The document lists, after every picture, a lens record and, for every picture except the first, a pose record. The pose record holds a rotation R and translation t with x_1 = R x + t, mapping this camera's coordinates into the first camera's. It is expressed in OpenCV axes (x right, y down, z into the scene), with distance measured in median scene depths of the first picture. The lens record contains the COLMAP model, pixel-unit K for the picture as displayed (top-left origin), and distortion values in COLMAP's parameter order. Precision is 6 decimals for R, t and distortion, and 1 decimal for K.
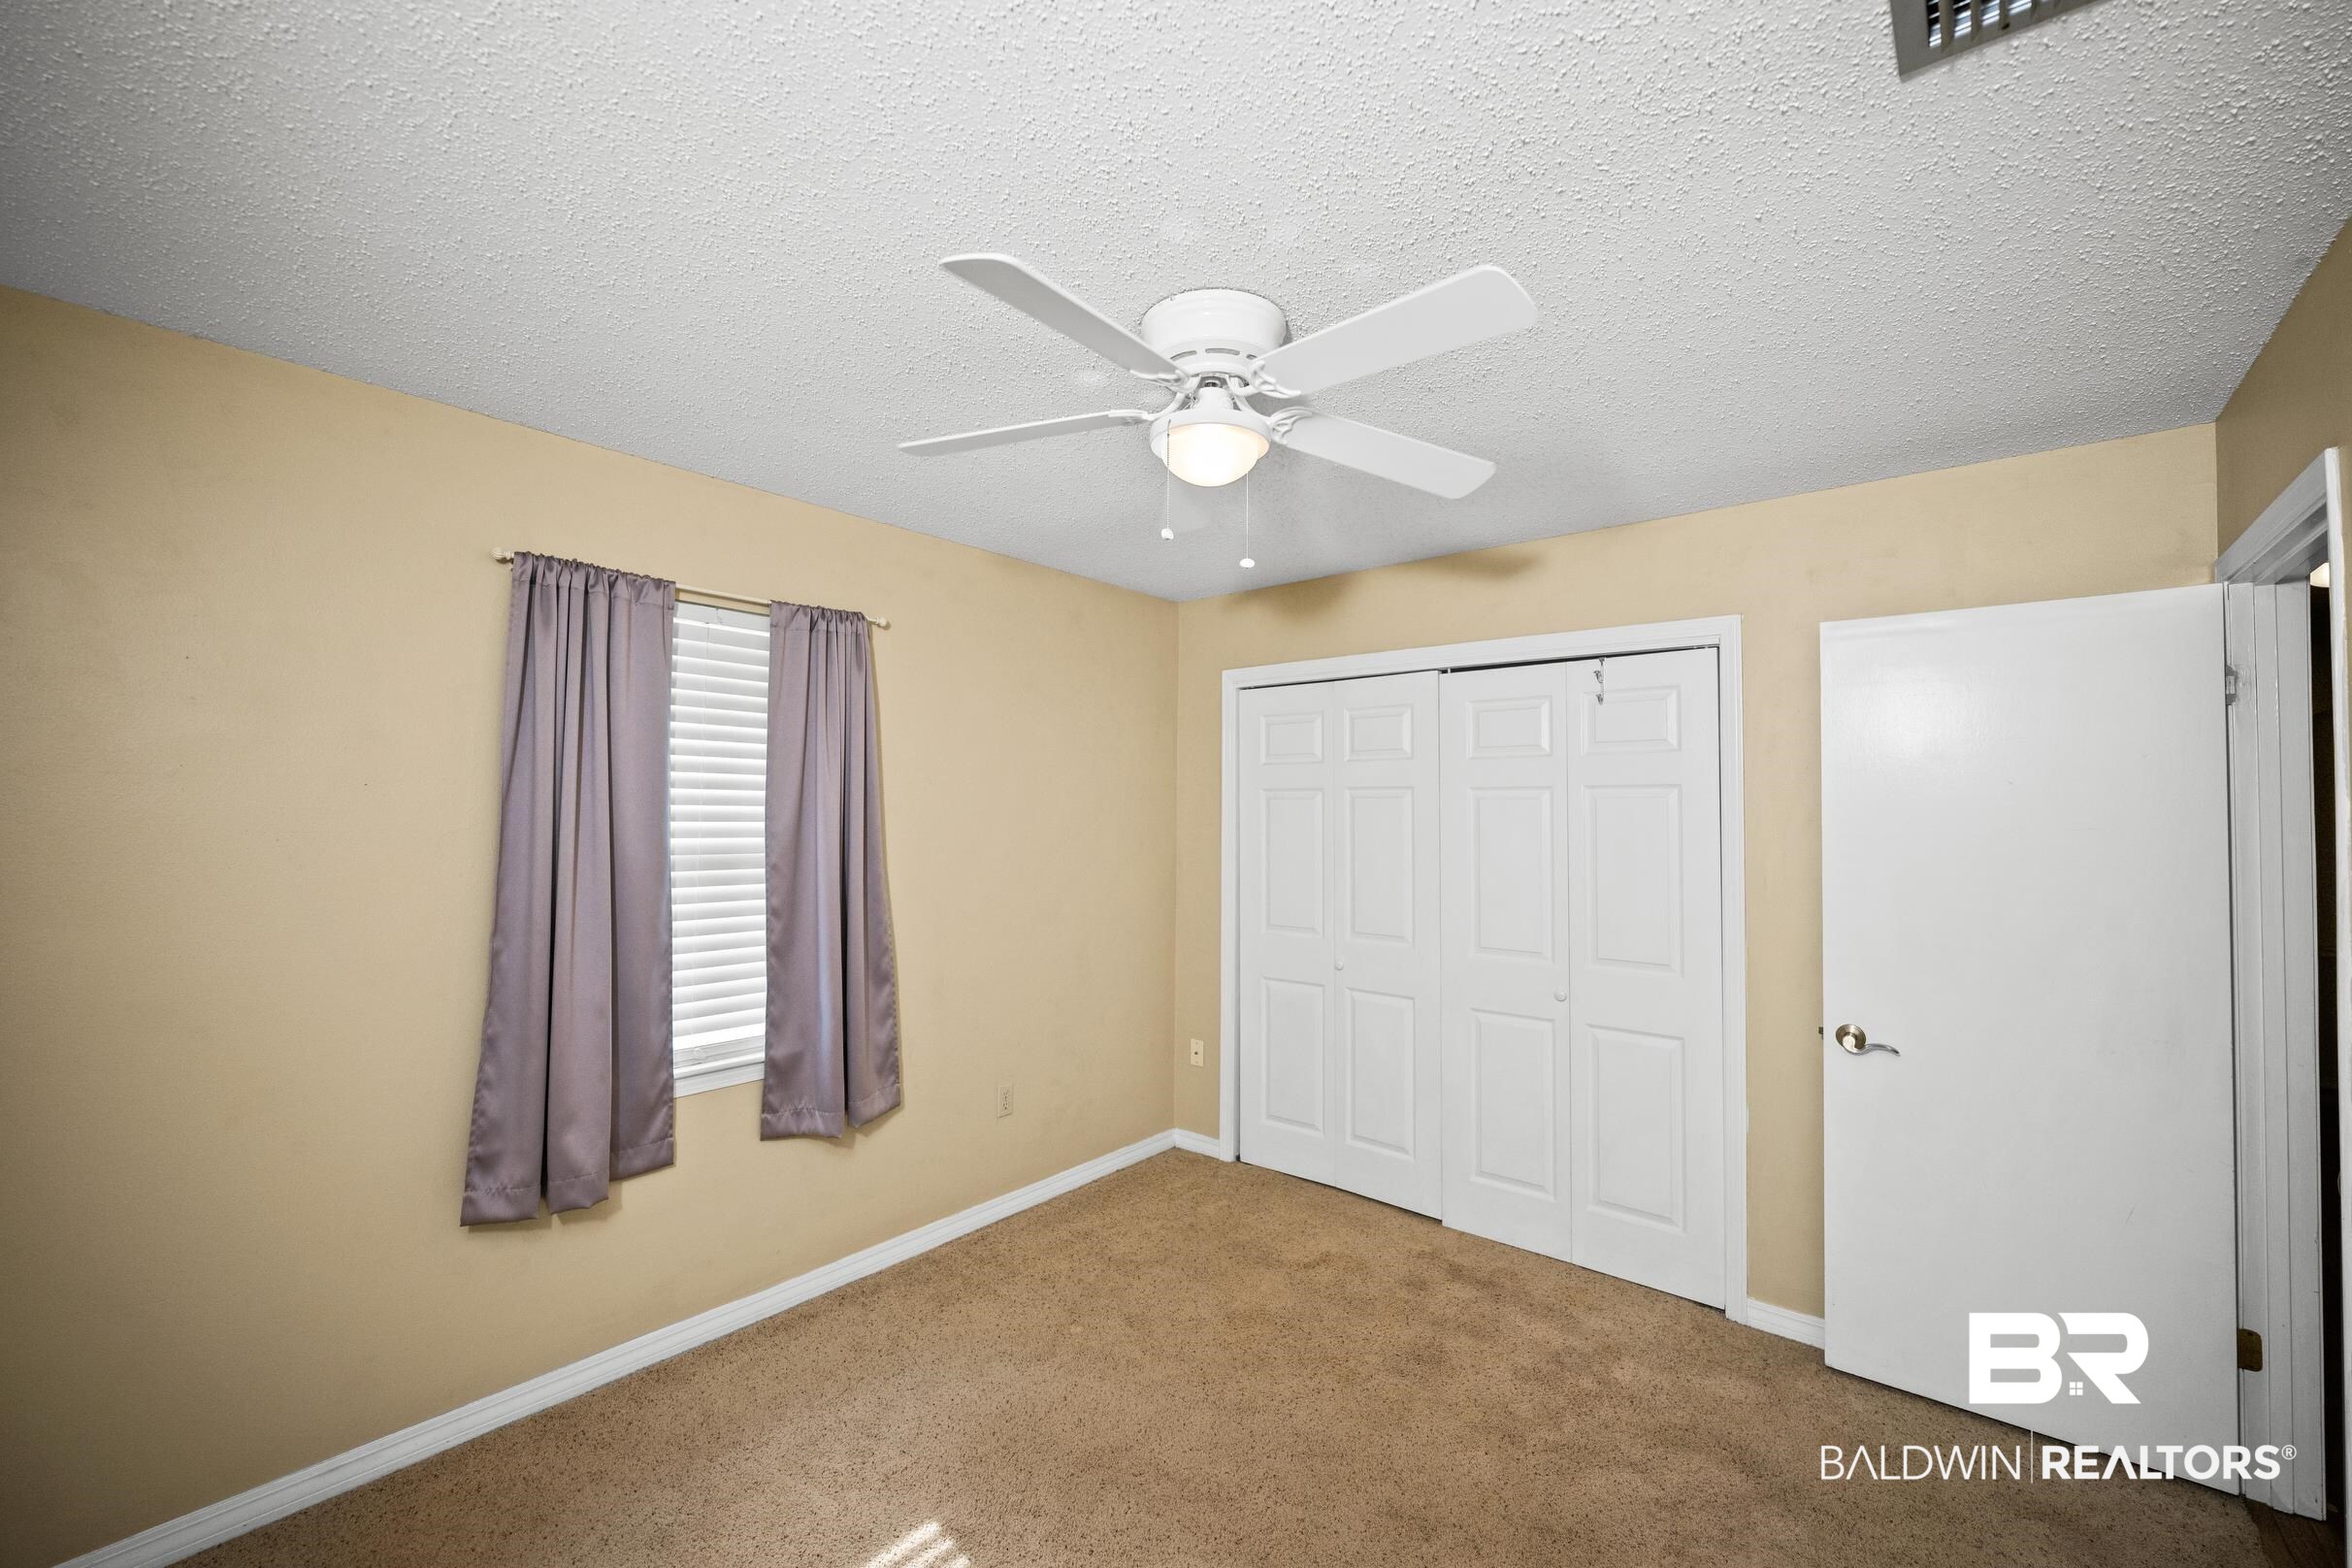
lens RADIAL K [[959.8, 0, 1171.1], [0, 959.8, 781.2], [0, 0, 1]] dist [-0.003008, -0.000119]
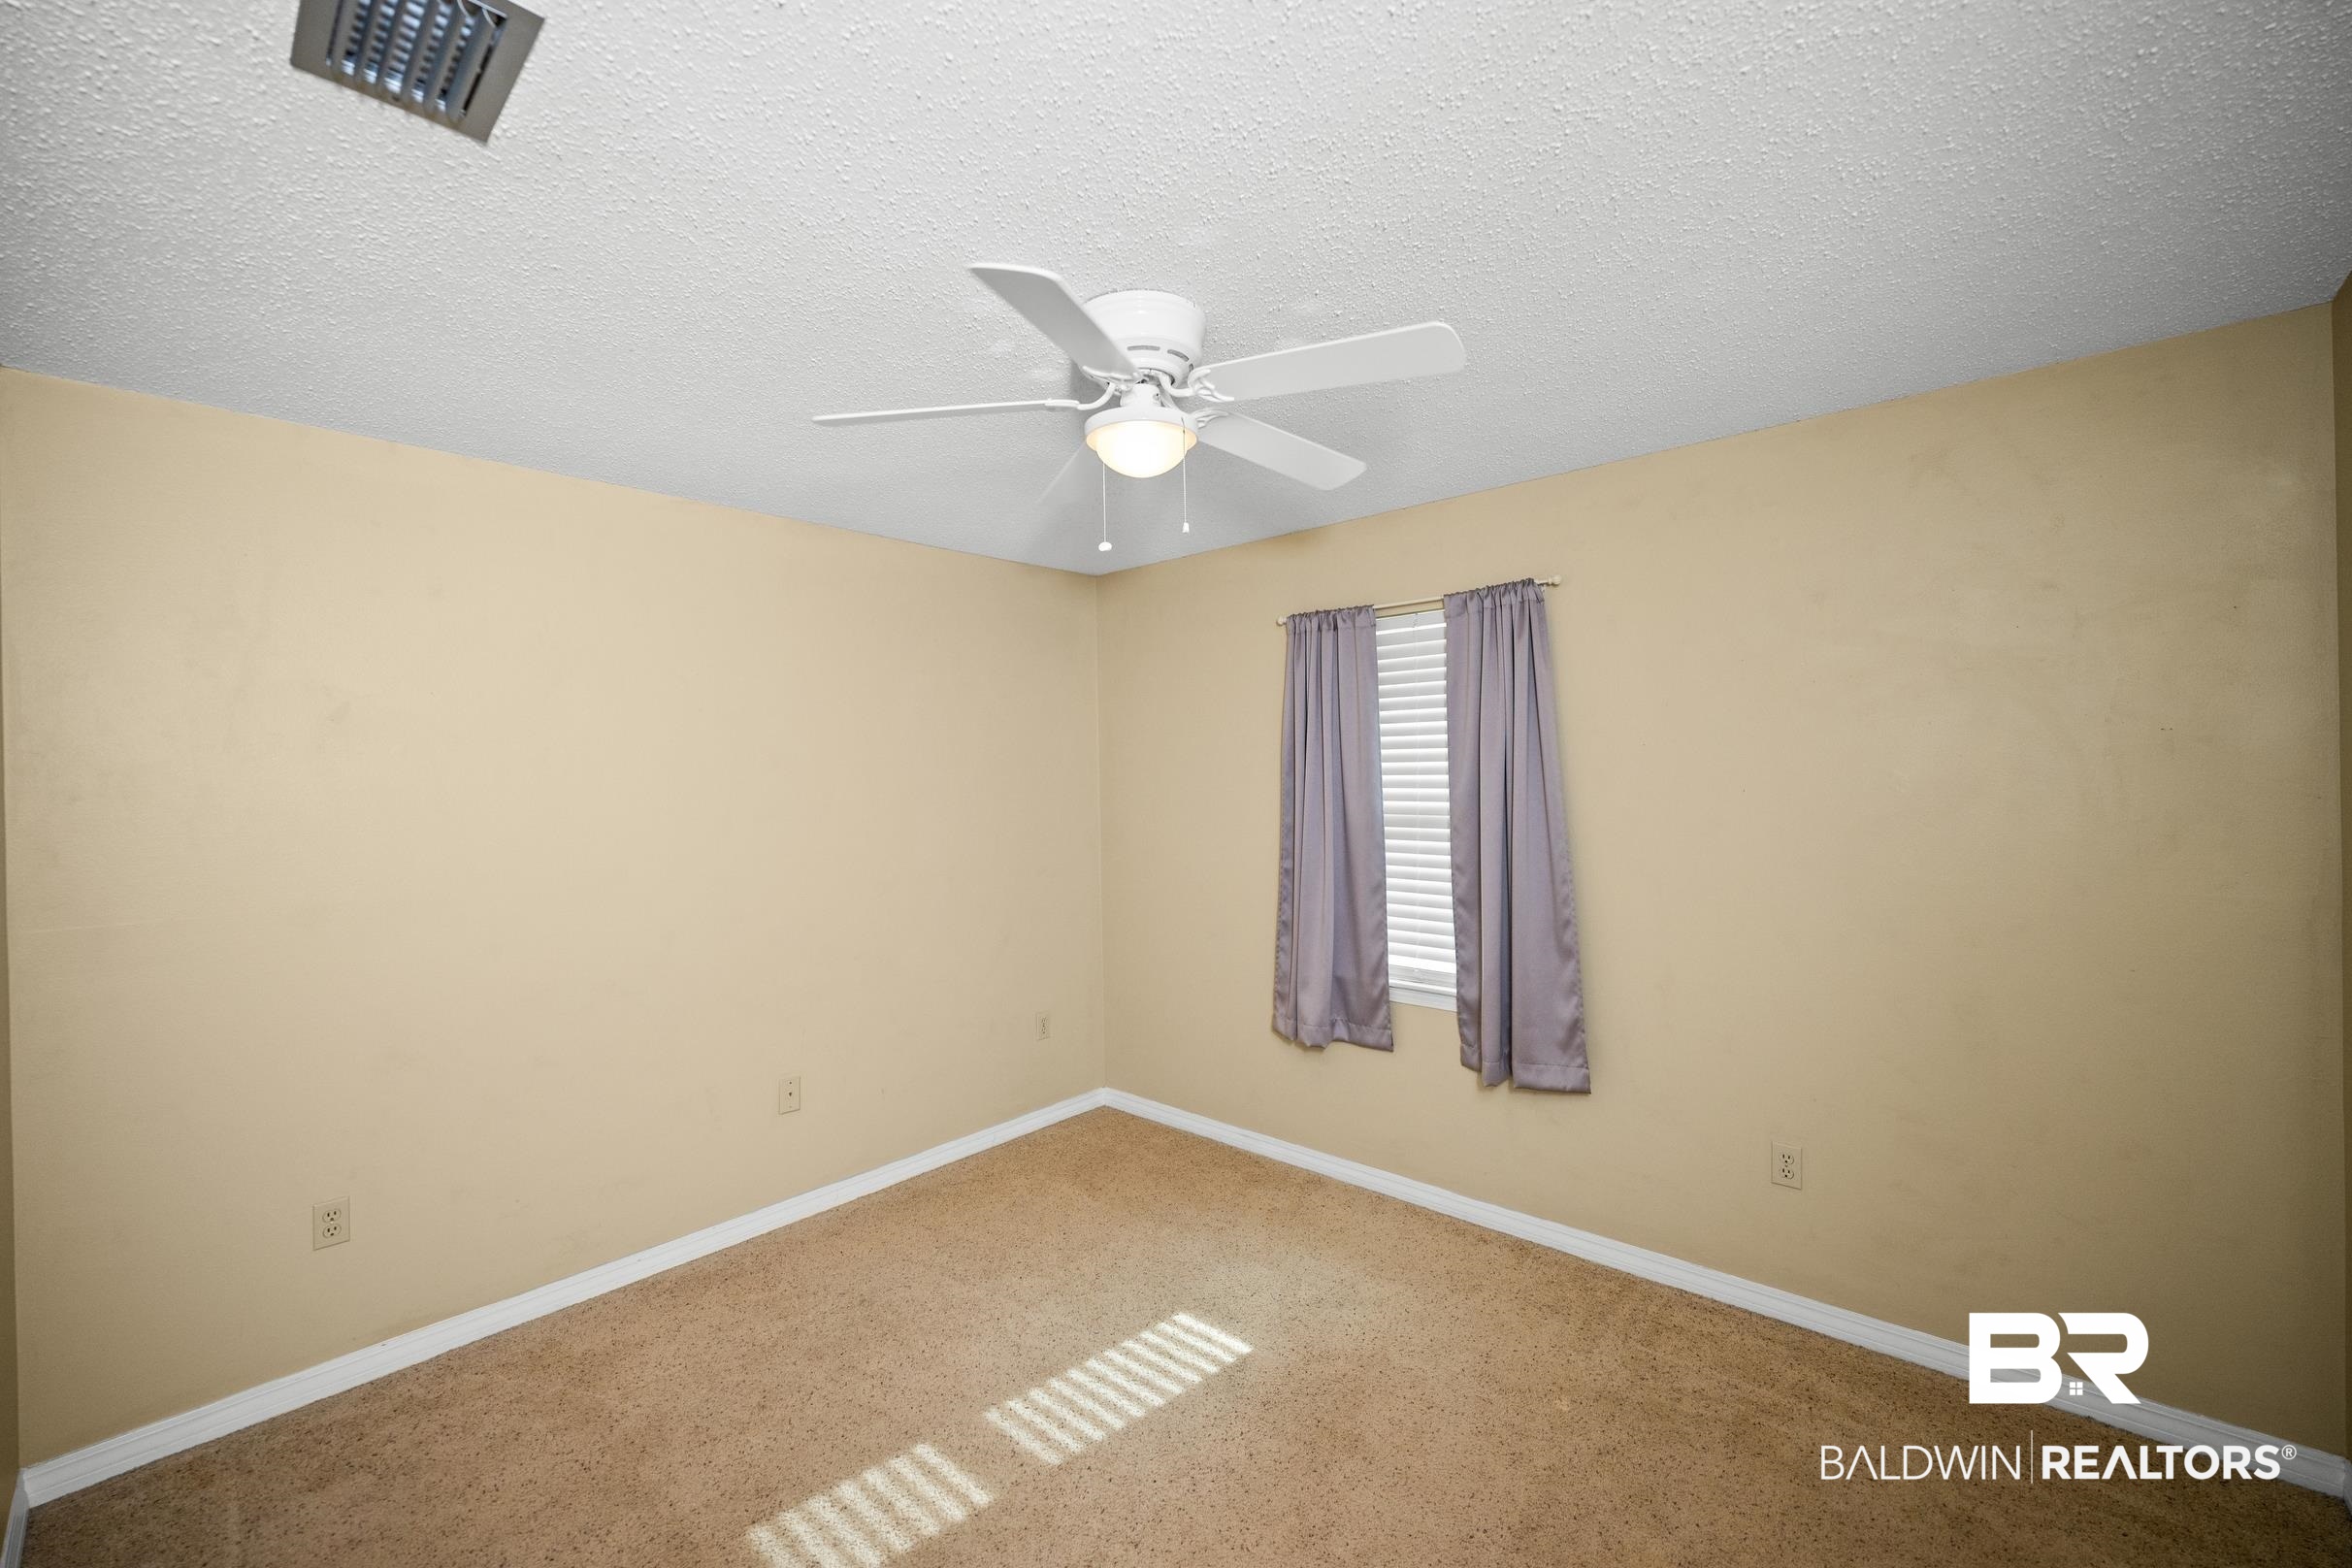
lens RADIAL K [[959.8, 0, 1171.1], [0, 959.8, 781.2], [0, 0, 1]] dist [-0.003008, -0.000119]
pose [[-0.047896, -0.006346, -0.998832, 0.744182], [0.041565, 0.999101, -0.008341, 0.029629], [0.997987, -0.041916, -0.047590, 0.727044]]
